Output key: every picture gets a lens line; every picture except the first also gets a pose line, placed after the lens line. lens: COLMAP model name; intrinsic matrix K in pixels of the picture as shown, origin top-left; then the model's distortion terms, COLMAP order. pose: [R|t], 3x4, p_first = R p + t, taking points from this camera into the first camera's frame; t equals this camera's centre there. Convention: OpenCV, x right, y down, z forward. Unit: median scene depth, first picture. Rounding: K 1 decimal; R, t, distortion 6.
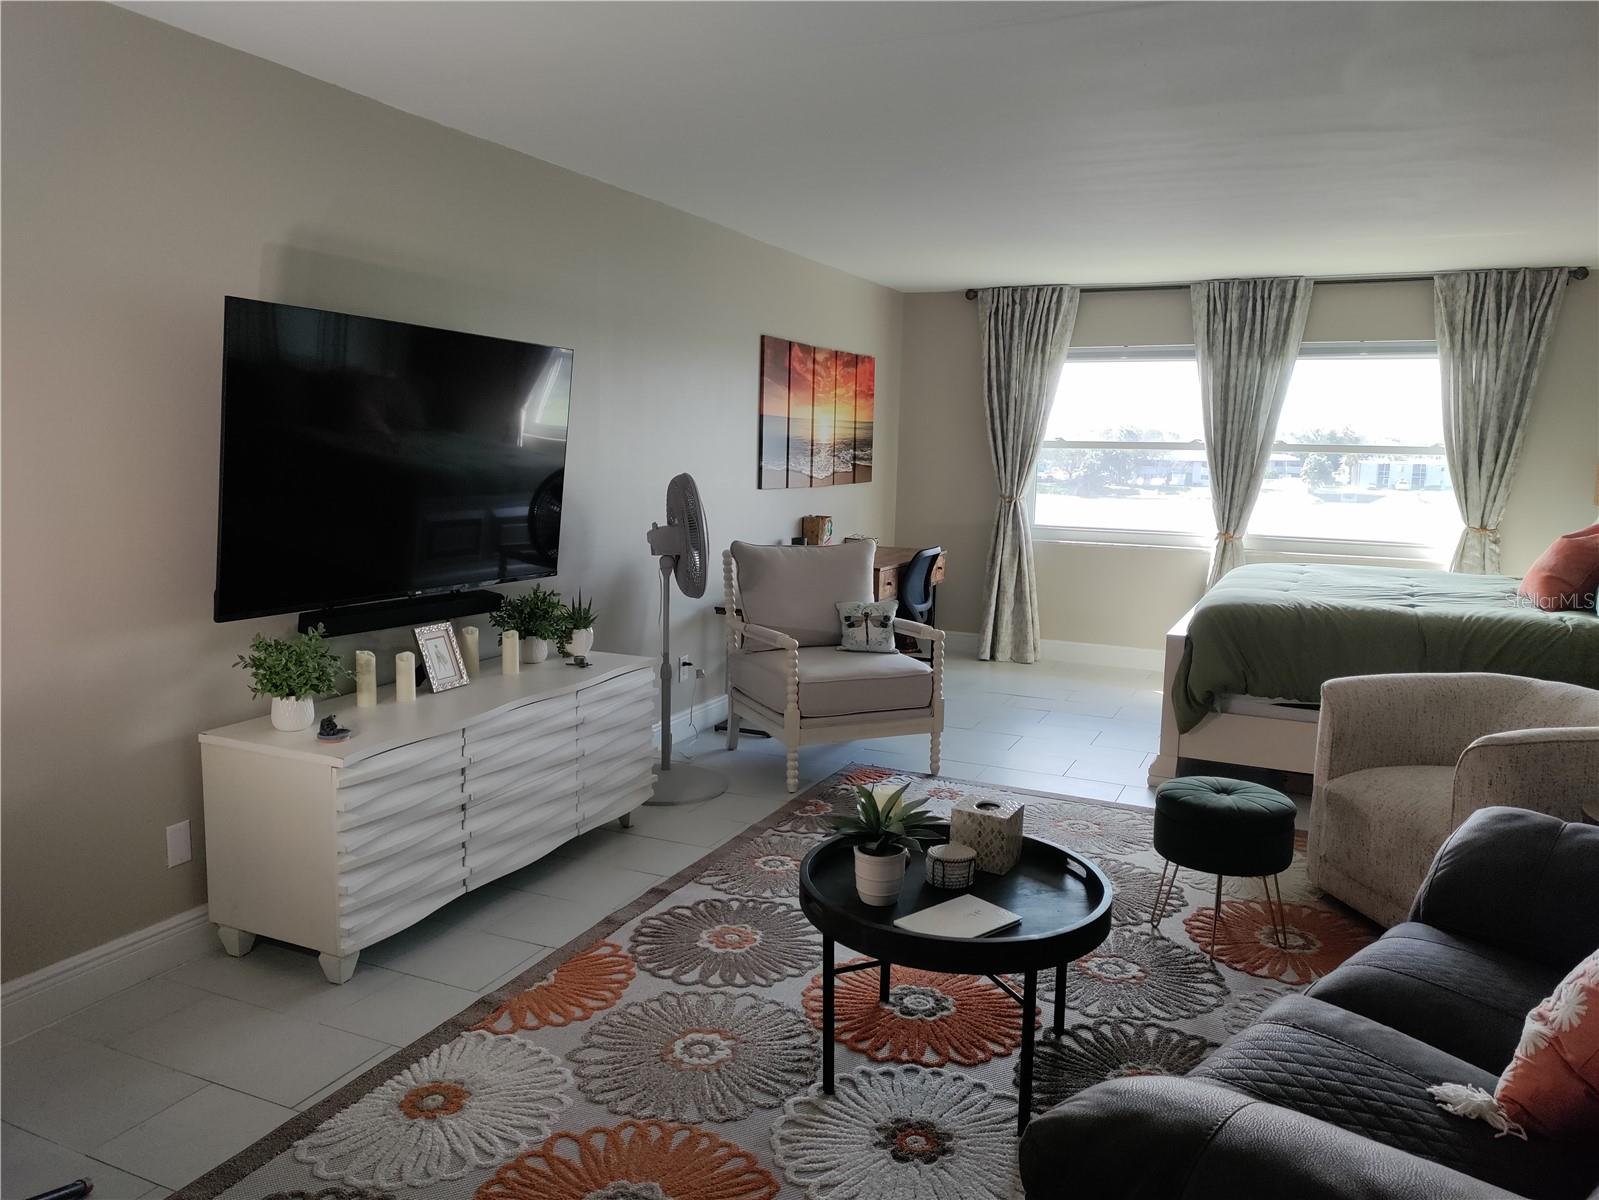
lens RADIAL K [[1155.7, 0, 797.5], [0, 1155.7, 598.2], [0, 0, 1]] dist [0.010230, -0.004817]
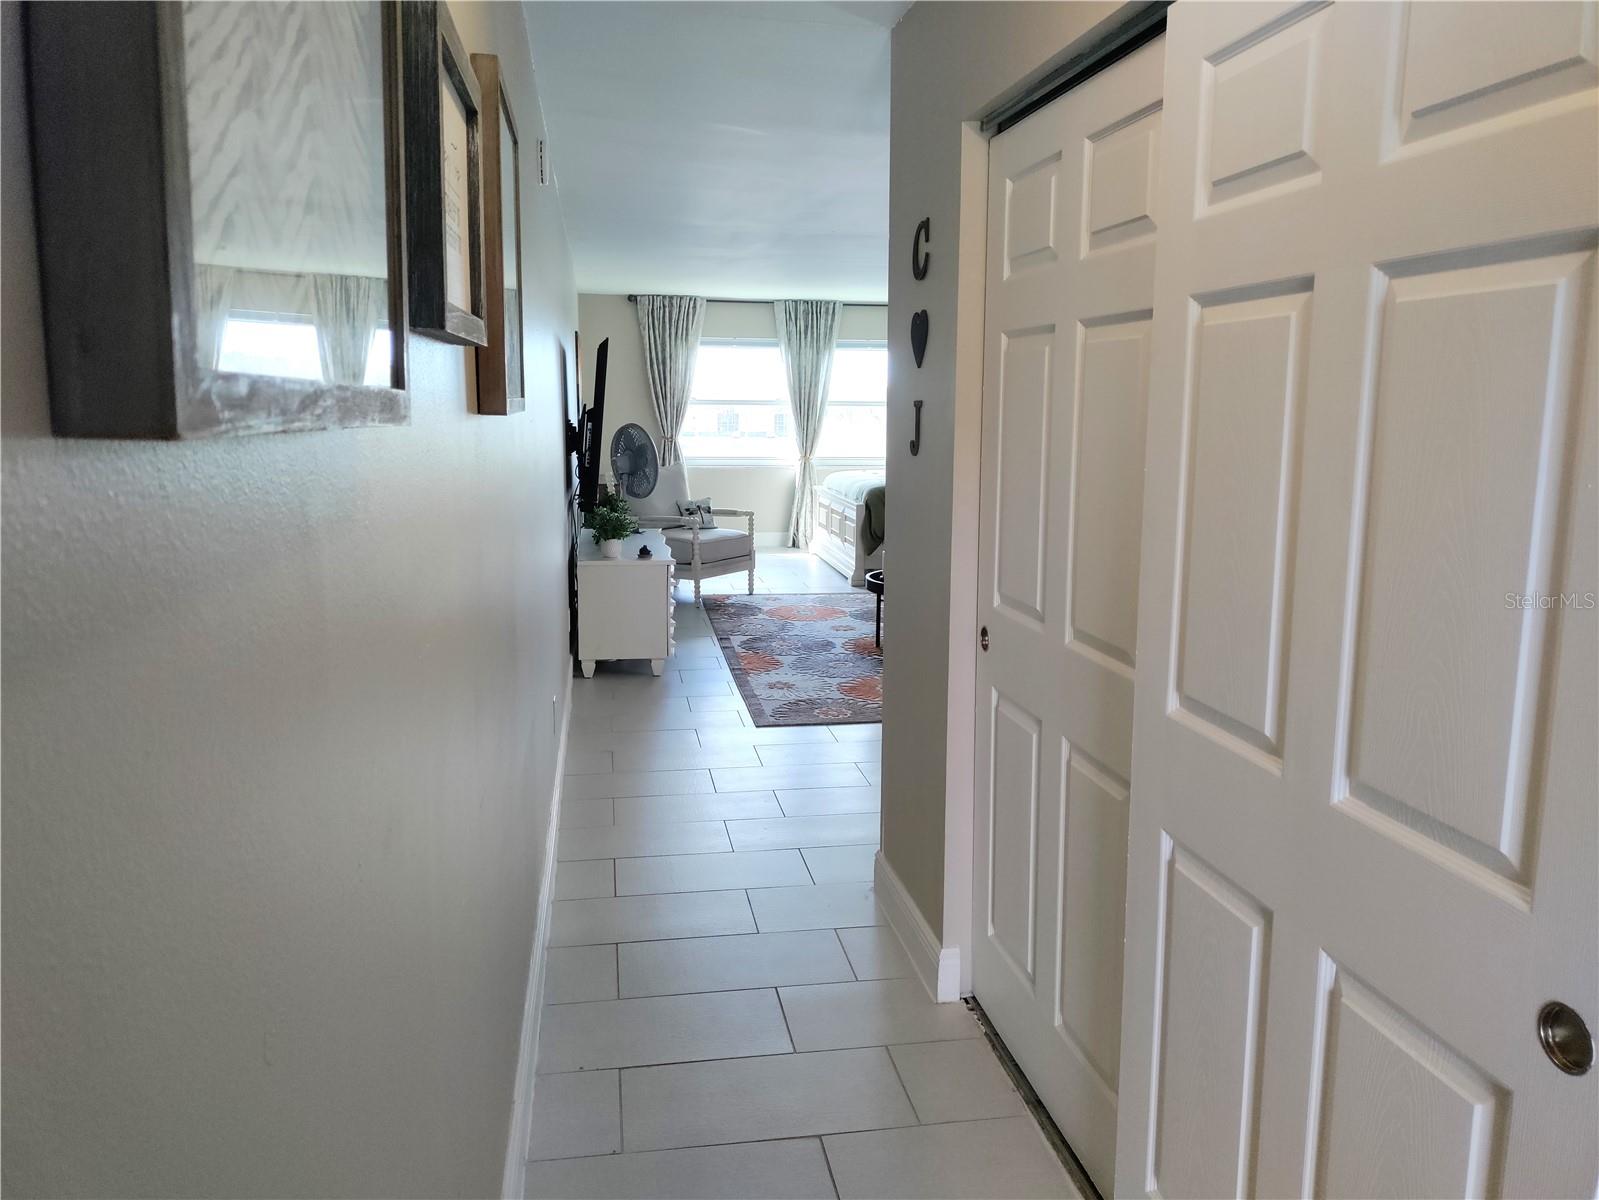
lens RADIAL K [[1155.7, 0, 802.0], [0, 1155.7, 599.9], [0, 0, 1]] dist [0.010230, -0.004817]
pose [[0.827290, -0.102597, 0.552327, -0.755966], [0.078773, 0.994654, 0.066773, 0.049025], [-0.556225, -0.011732, 0.830949, -0.482008]]
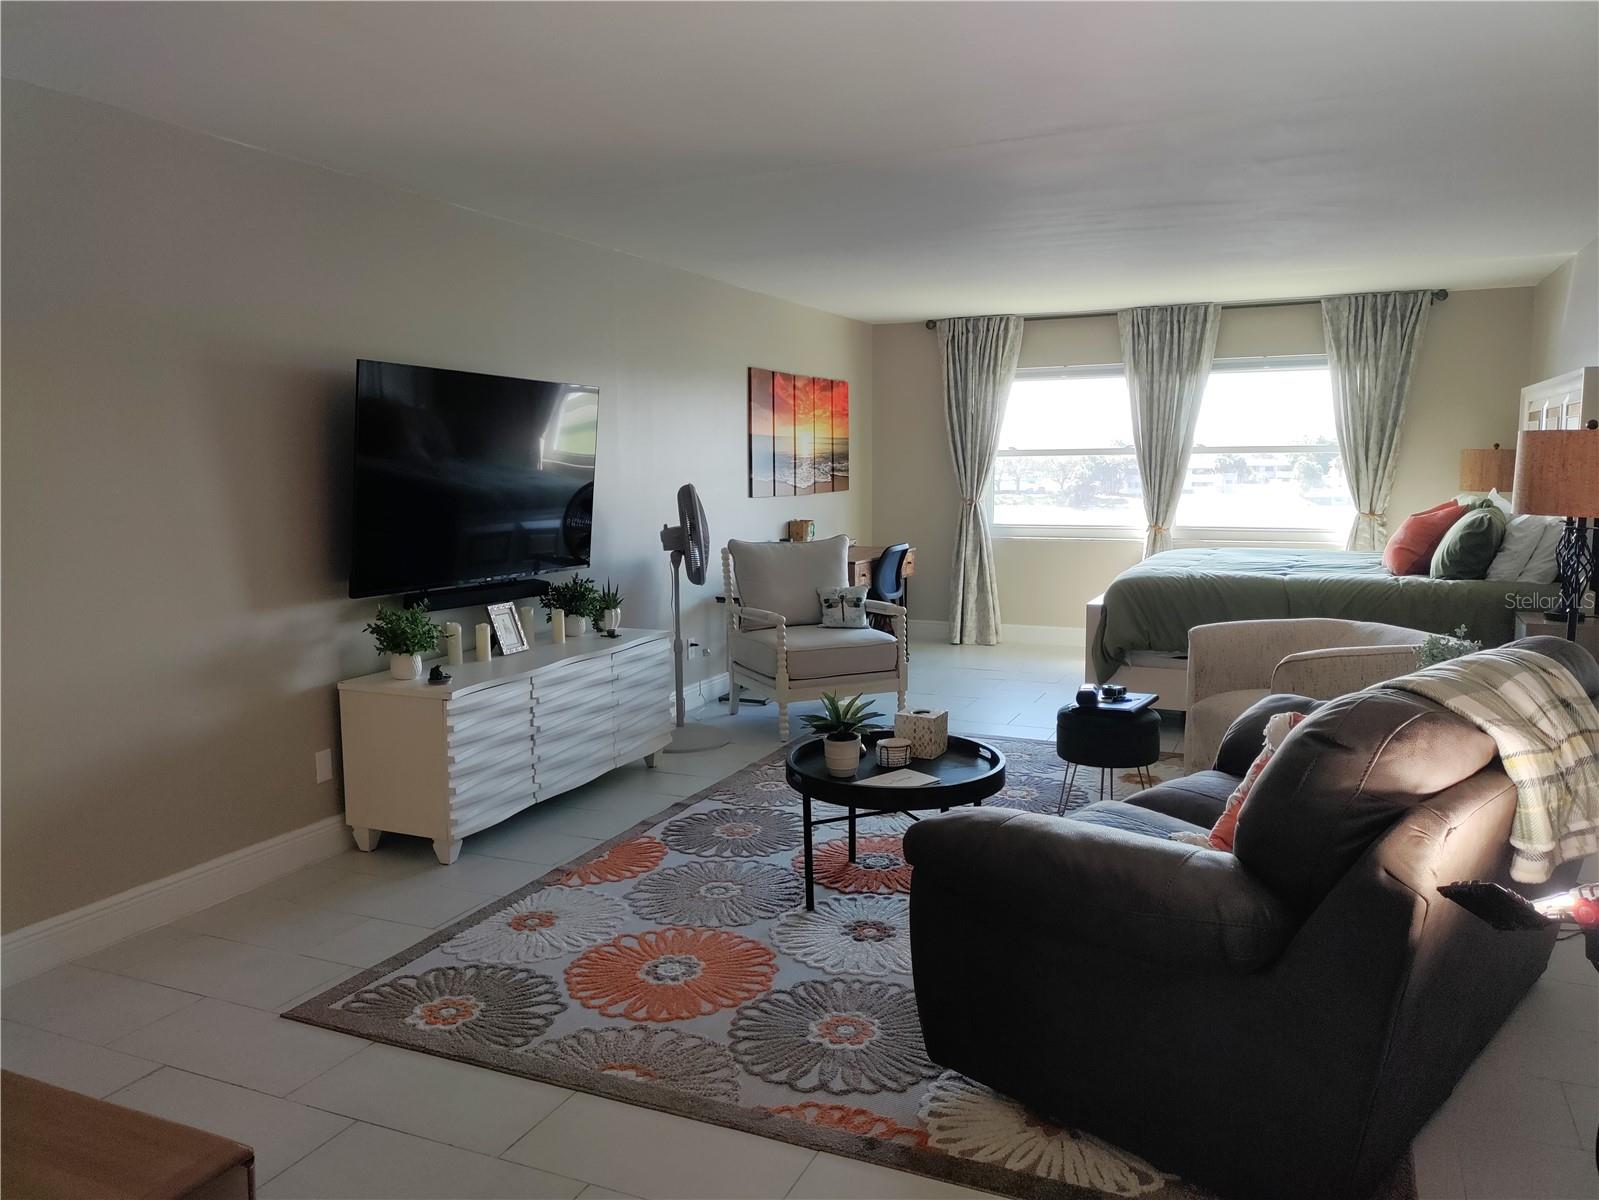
lens RADIAL K [[1155.7, 0, 802.0], [0, 1155.7, 598.2], [0, 0, 1]] dist [0.010230, -0.004817]
pose [[0.999504, -0.030598, 0.007471, 0.008766], [0.030714, 0.999399, -0.016050, 0.033292], [-0.006976, 0.016271, 0.999843, -0.205927]]
